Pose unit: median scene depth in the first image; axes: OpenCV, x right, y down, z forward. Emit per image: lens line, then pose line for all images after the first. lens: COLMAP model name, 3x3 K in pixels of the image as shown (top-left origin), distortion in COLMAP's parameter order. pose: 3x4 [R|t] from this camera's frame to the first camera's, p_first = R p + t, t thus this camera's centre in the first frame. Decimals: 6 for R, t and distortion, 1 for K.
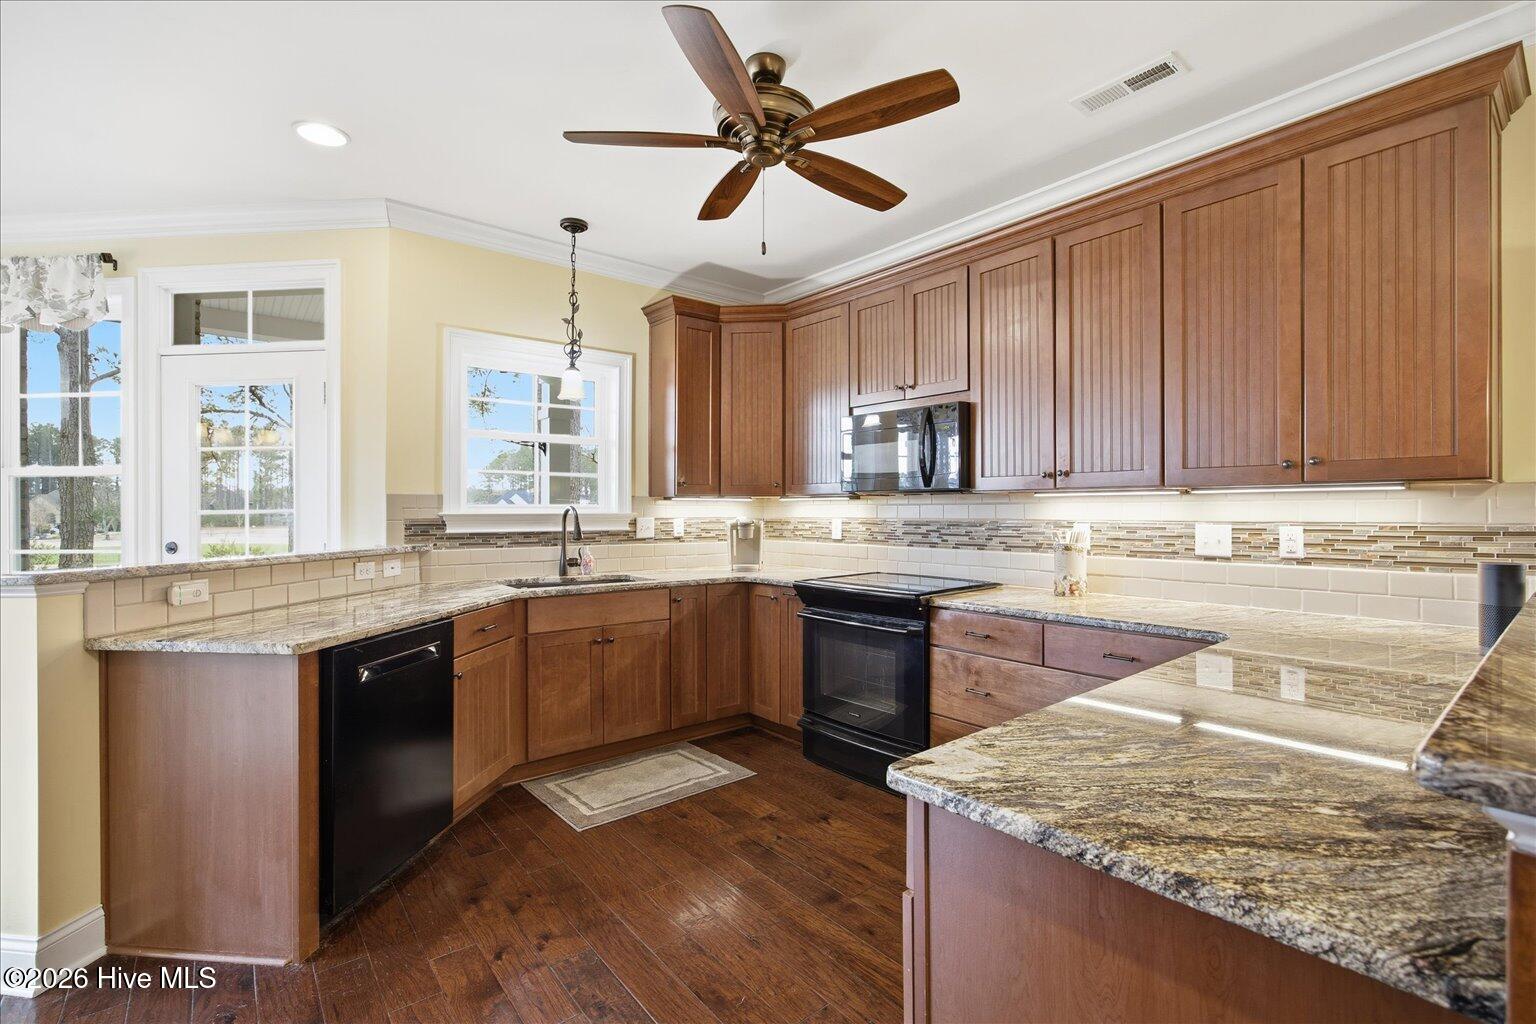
lens RADIAL K [[688.2, 0, 773.9], [0, 688.2, 509.6], [0, 0, 1]] dist [-0.003913, 0.000508]
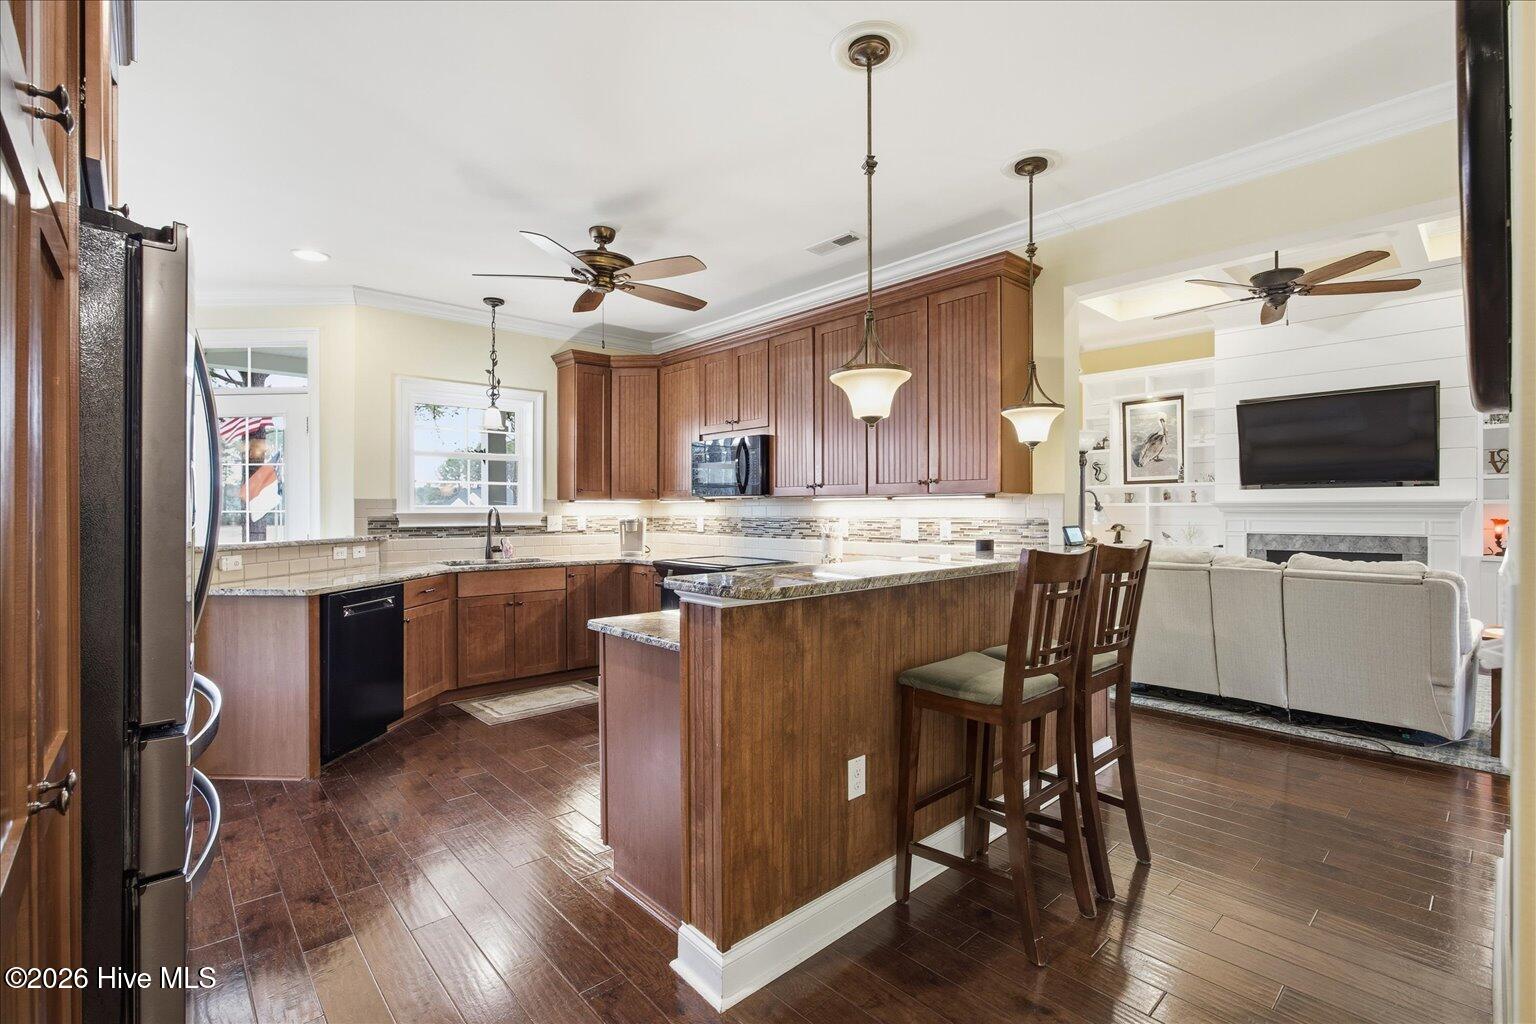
lens RADIAL K [[688.2, 0, 769.4], [0, 688.2, 511.9], [0, 0, 1]] dist [-0.003913, 0.000508]
pose [[0.998889, -0.000757, 0.047110, 0.204361], [0.000492, 0.999984, 0.005632, -0.003222], [-0.047114, -0.005602, 0.998874, -0.419309]]
